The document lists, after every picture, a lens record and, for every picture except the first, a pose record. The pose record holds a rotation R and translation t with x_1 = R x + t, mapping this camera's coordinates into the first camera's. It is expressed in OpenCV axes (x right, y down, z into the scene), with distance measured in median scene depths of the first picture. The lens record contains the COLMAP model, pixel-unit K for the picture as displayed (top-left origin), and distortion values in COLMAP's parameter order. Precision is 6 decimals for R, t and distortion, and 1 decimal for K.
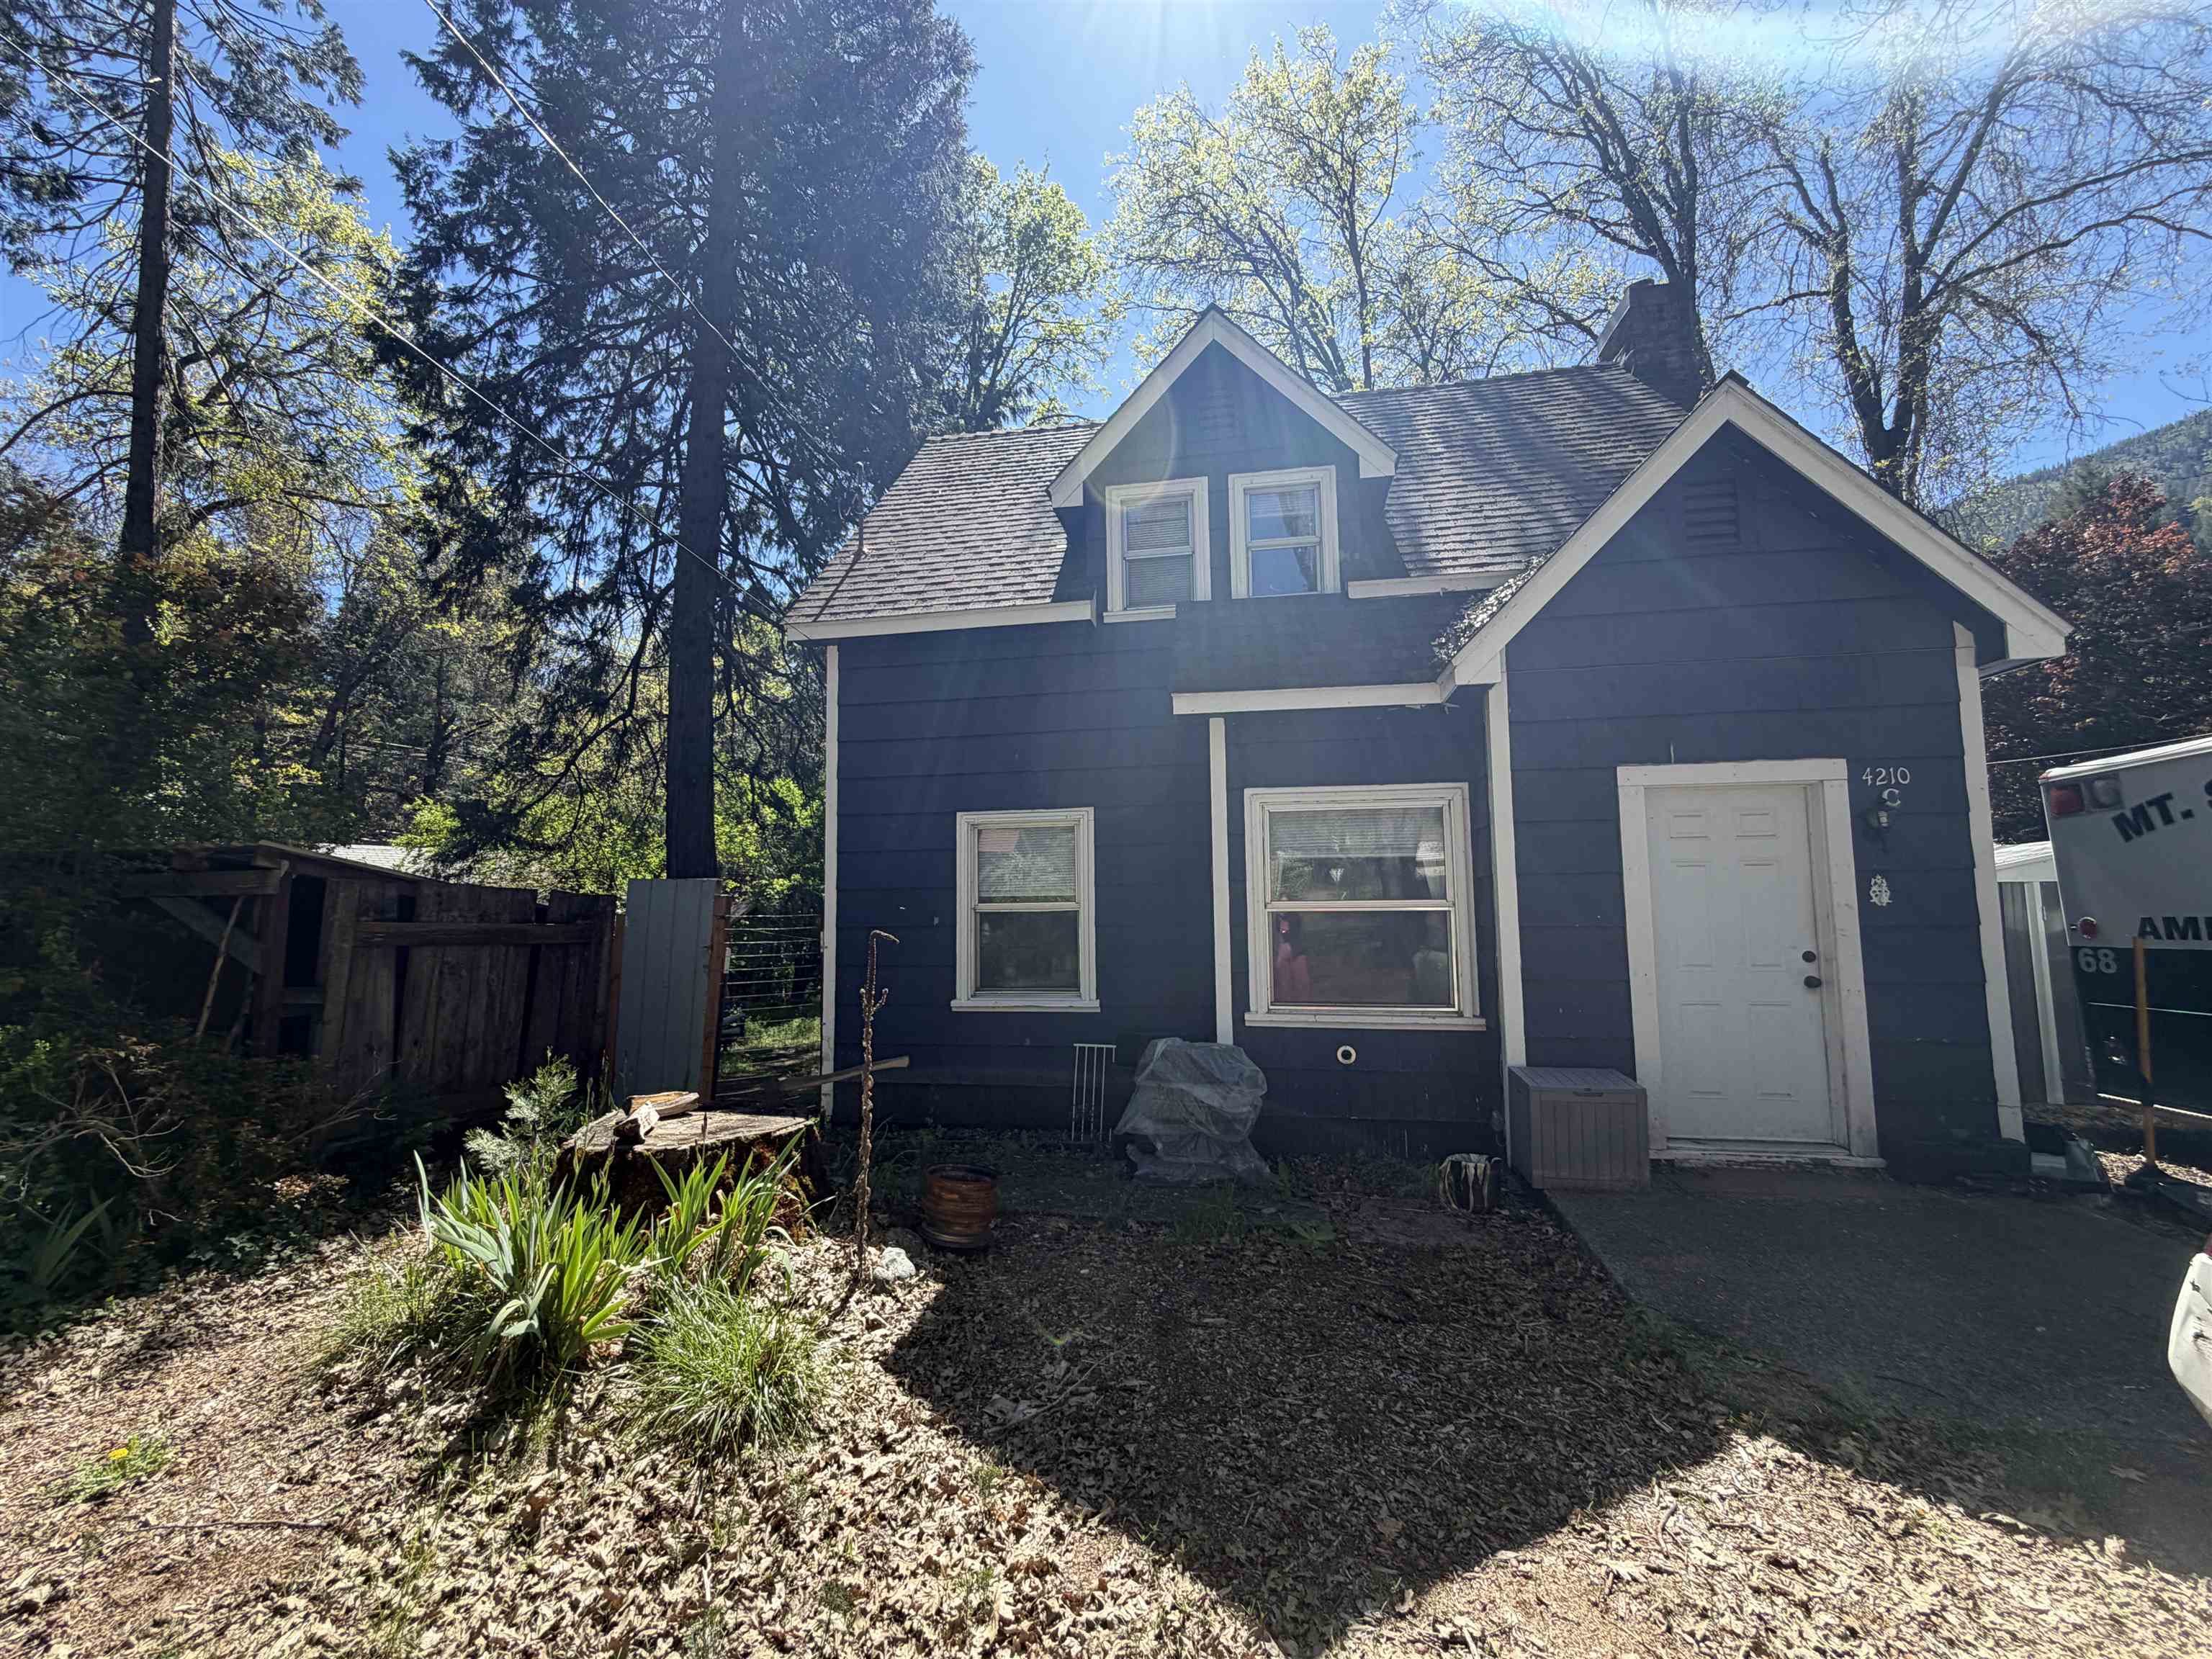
lens RADIAL K [[890.6, 0, 1106.0], [0, 890.6, 827.7], [0, 0, 1]] dist [-0.000867, 0.000941]
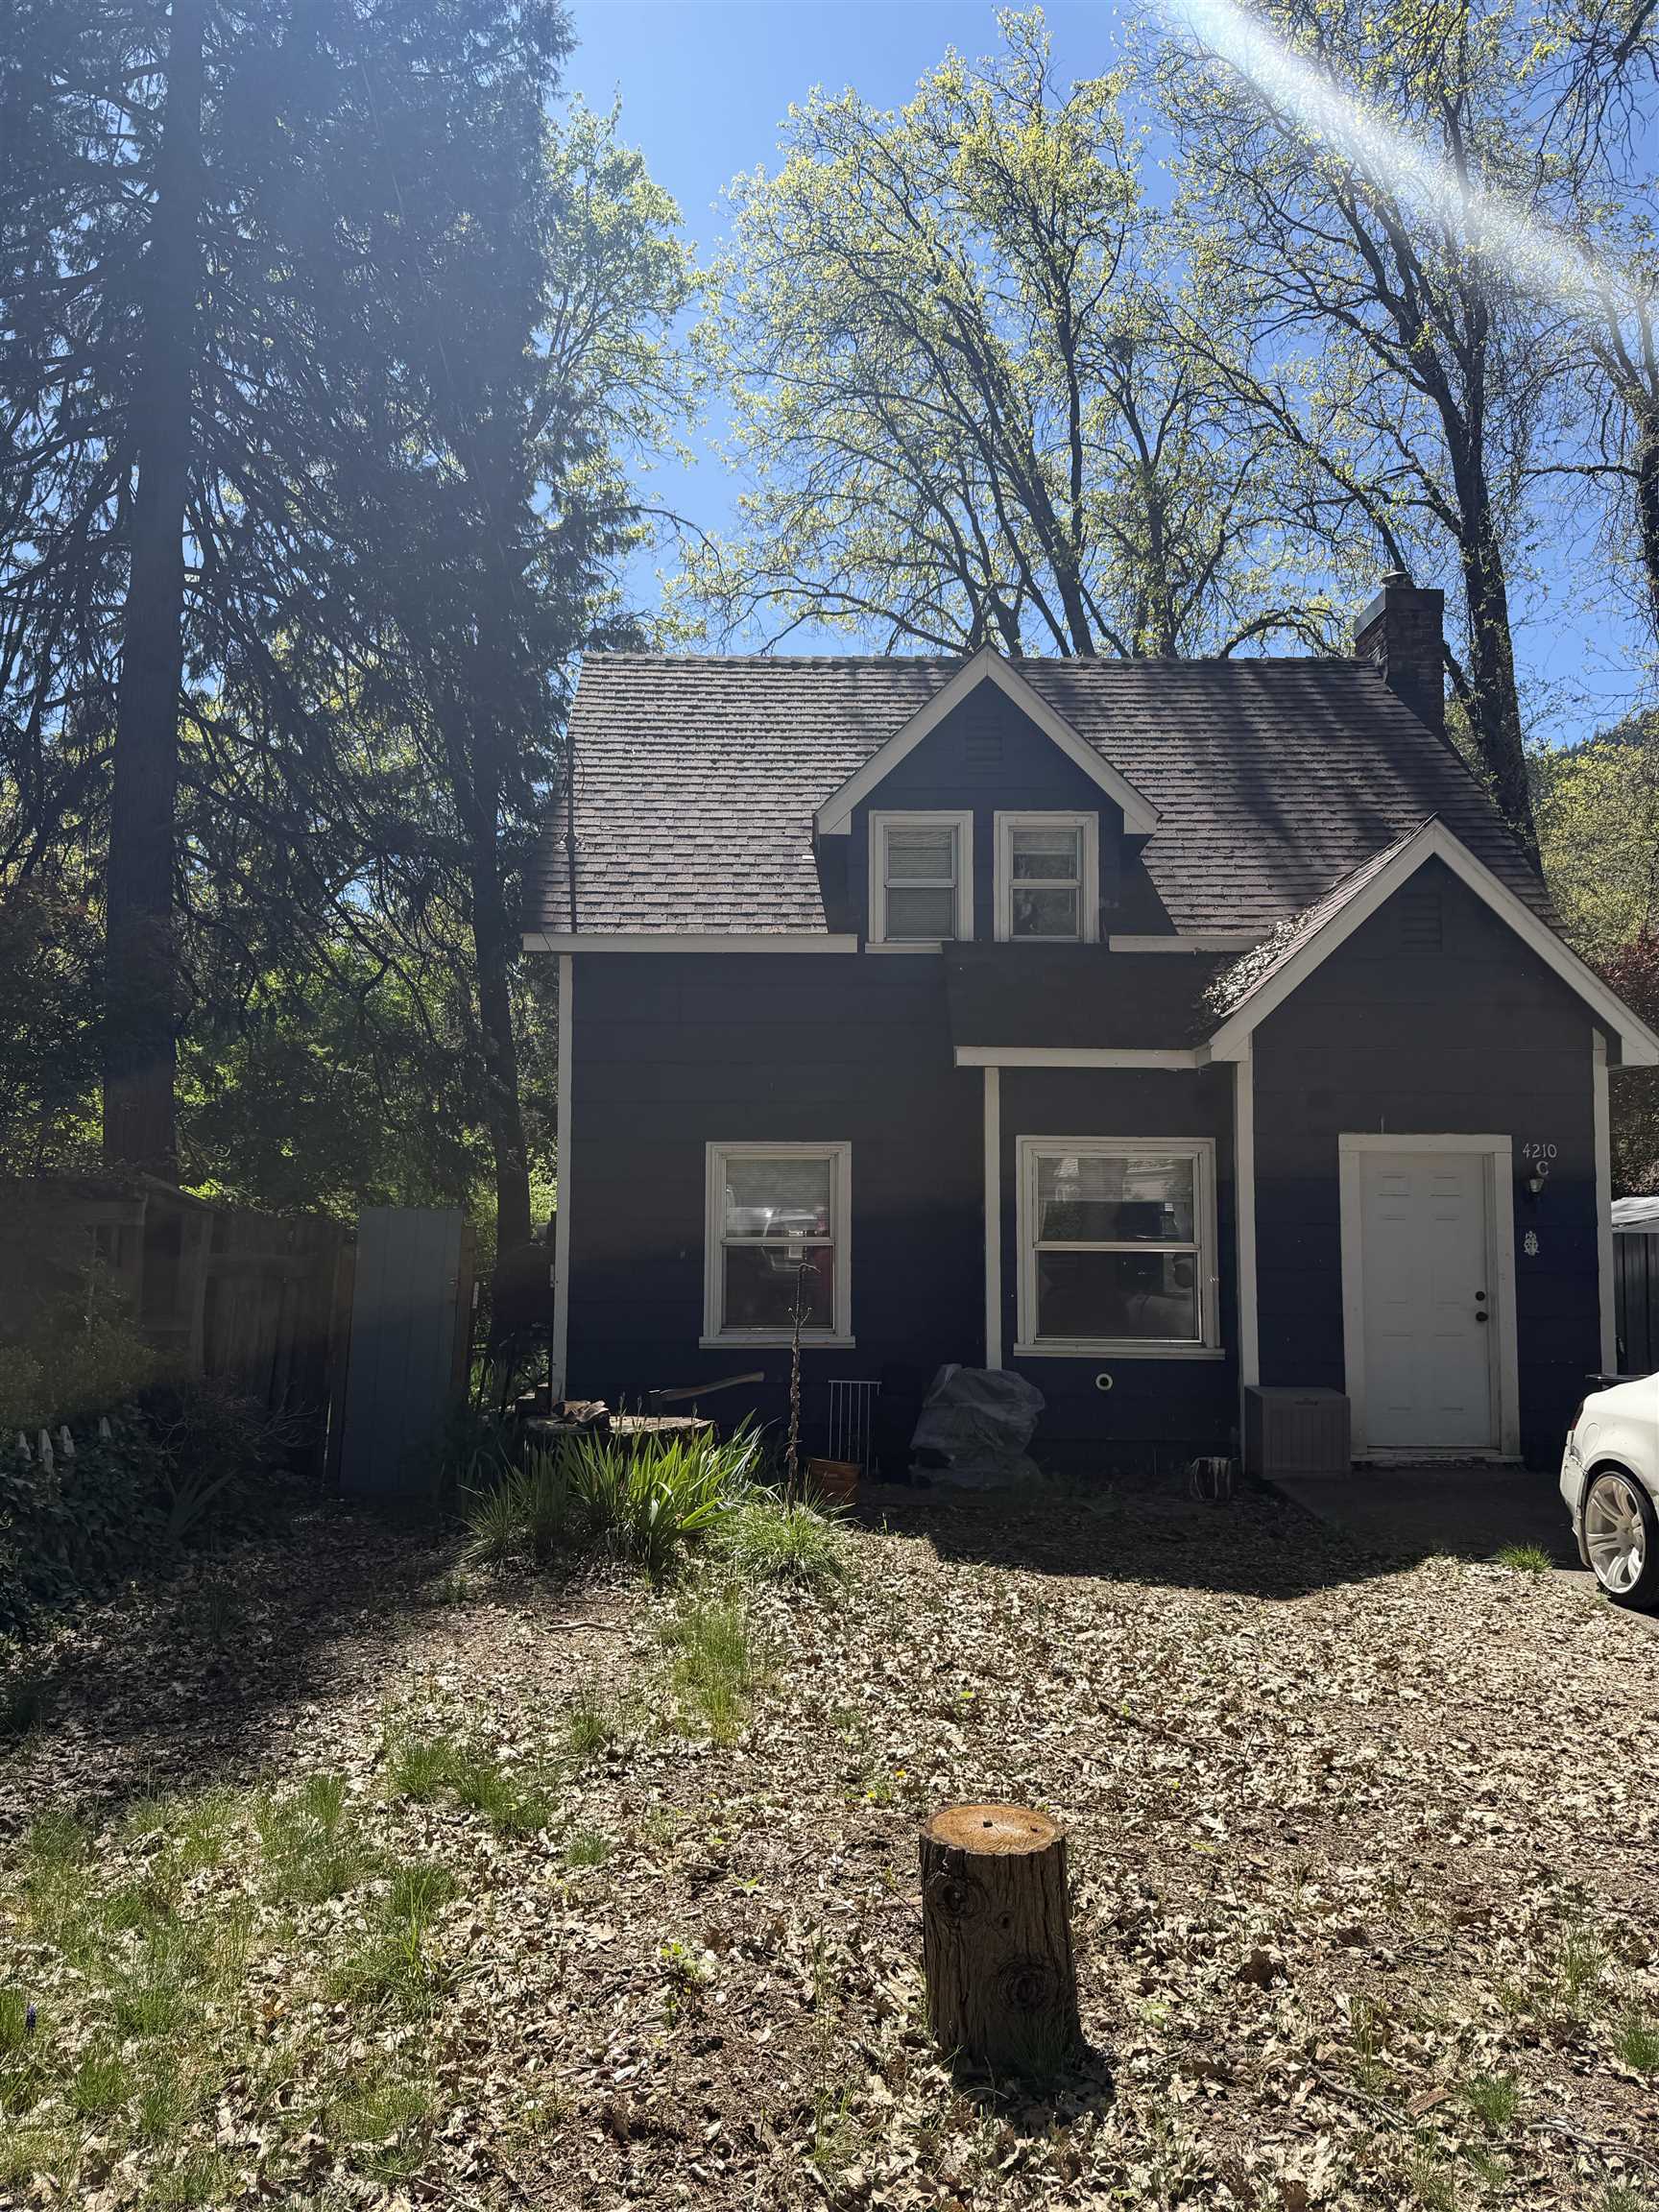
lens RADIAL K [[1536.0, 0, 825.8], [0, 1536.0, 1107.8], [0, 0, 1]] dist [0.053221, -0.005042]
pose [[0.983988, 0.027158, 0.176154, -0.392620], [-0.030128, 0.999445, 0.014206, -0.095716], [-0.175671, -0.019286, 0.984260, -0.769857]]
